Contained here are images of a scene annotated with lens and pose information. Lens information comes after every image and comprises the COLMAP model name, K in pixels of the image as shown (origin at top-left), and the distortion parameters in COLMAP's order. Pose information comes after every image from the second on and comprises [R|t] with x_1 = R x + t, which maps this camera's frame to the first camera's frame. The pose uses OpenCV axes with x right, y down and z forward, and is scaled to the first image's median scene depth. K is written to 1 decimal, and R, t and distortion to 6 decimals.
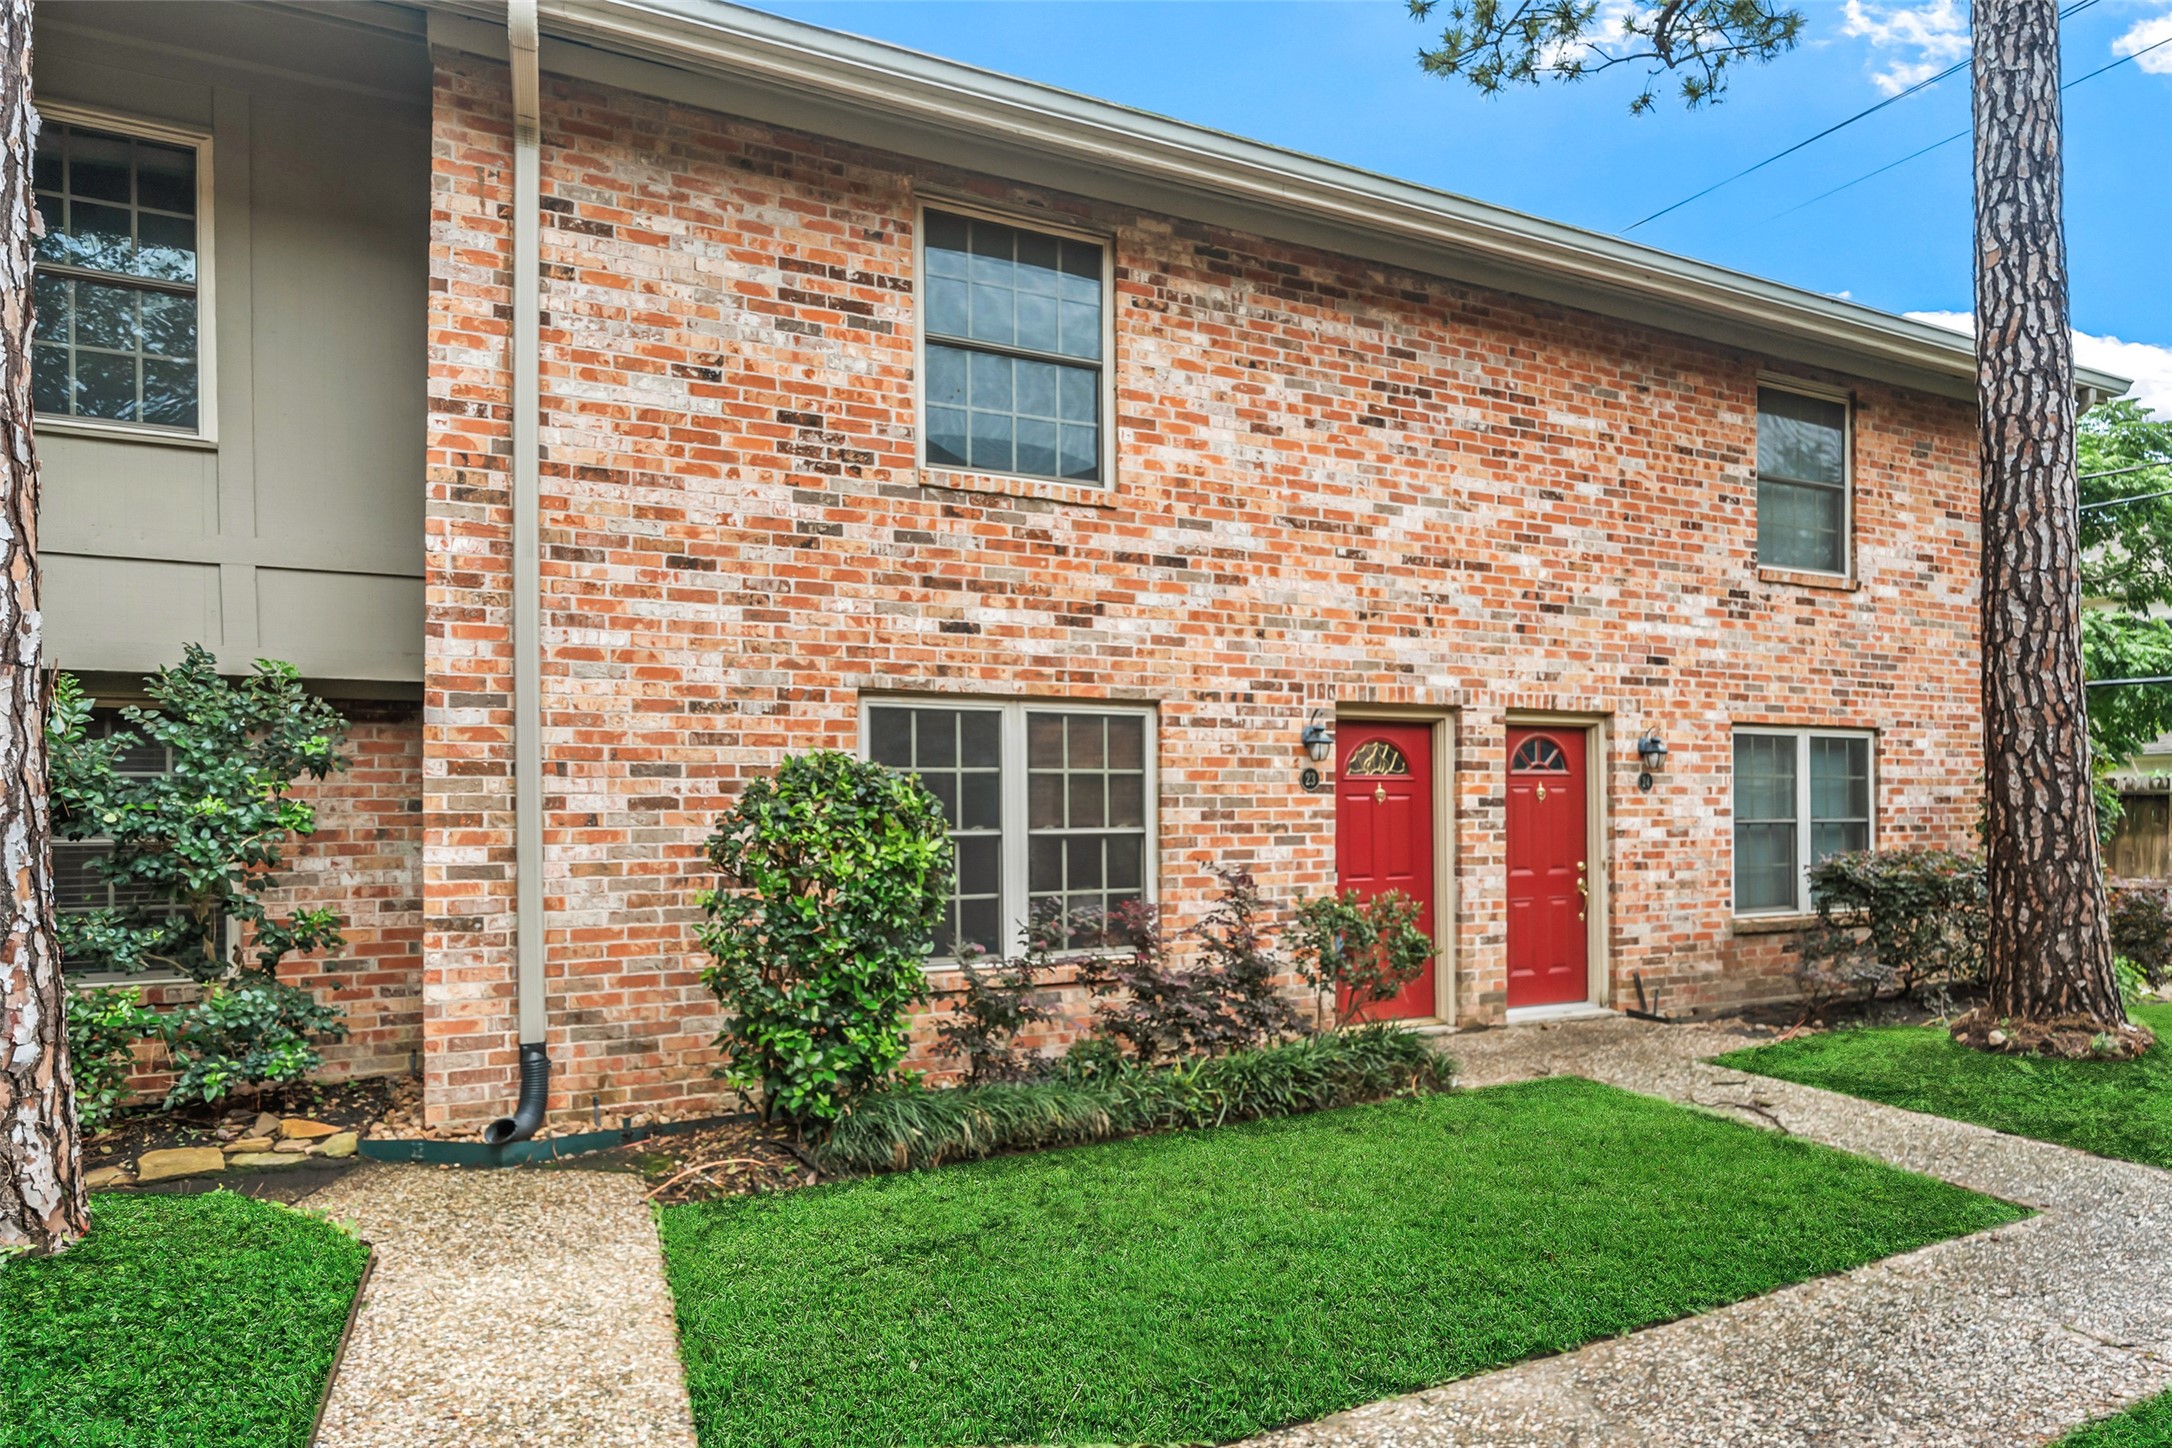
lens RADIAL K [[1195.9, 0, 1075.2], [0, 1195.9, 725.8], [0, 0, 1]] dist [-0.000706, 0.001108]
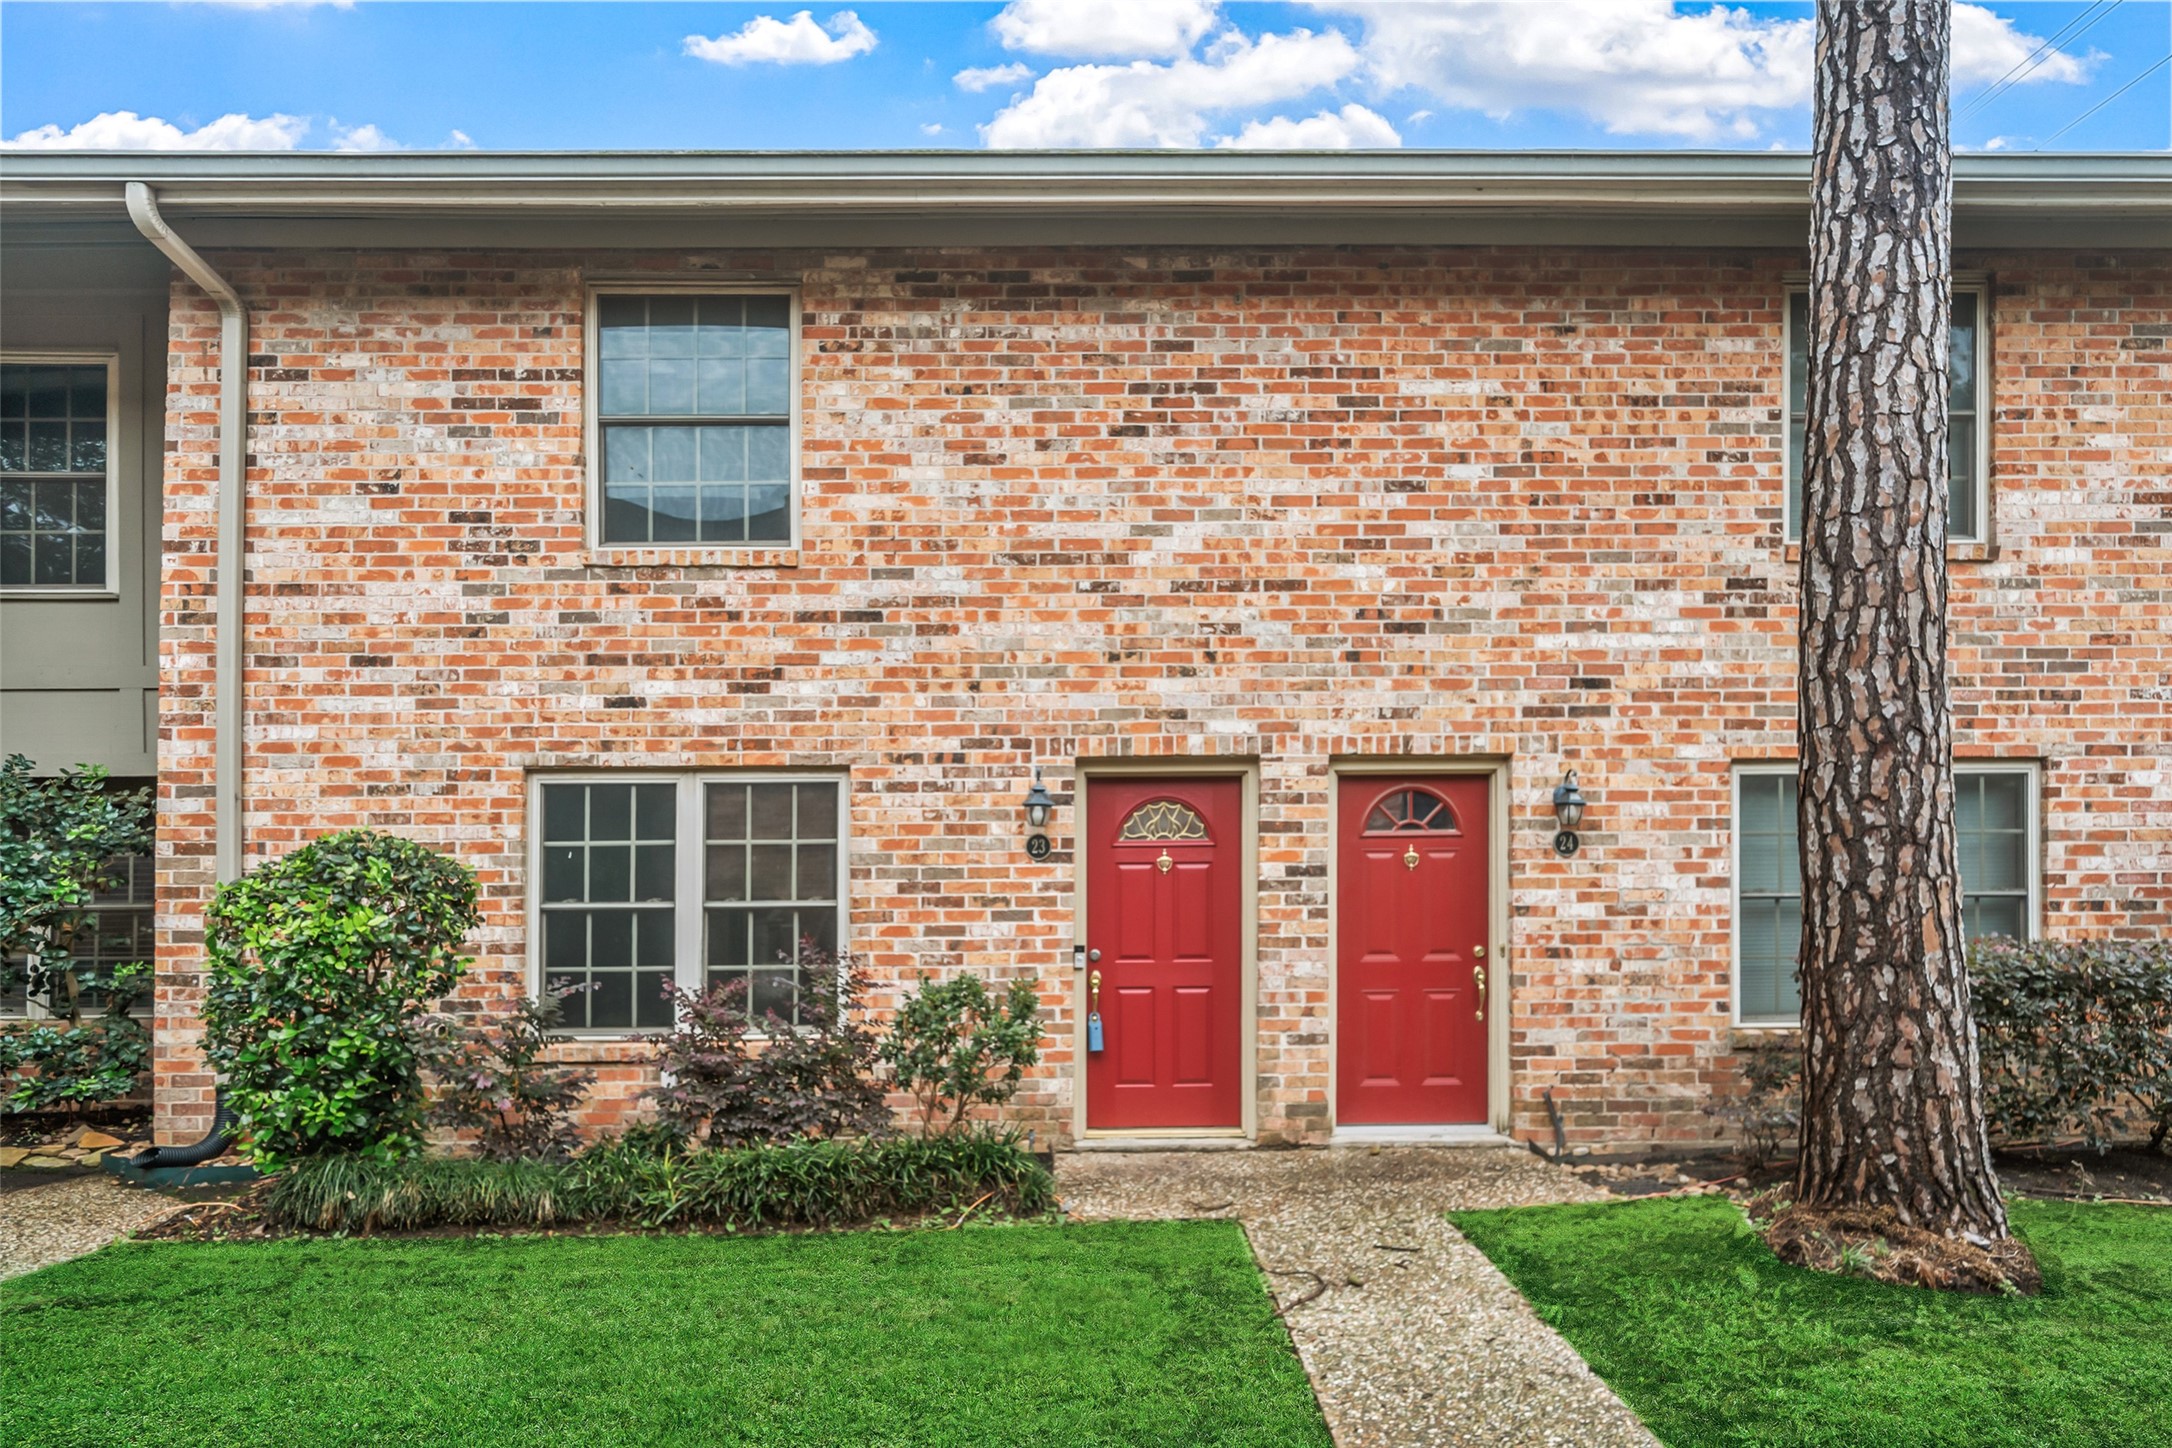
lens RADIAL K [[1195.9, 0, 1048.2], [0, 1195.9, 785.1], [0, 0, 1]] dist [-0.000706, 0.001108]
pose [[0.913574, -0.032349, -0.405383, 0.606707], [0.031689, 0.999463, -0.008341, 0.007287], [0.405435, -0.005226, 0.914109, 0.209508]]
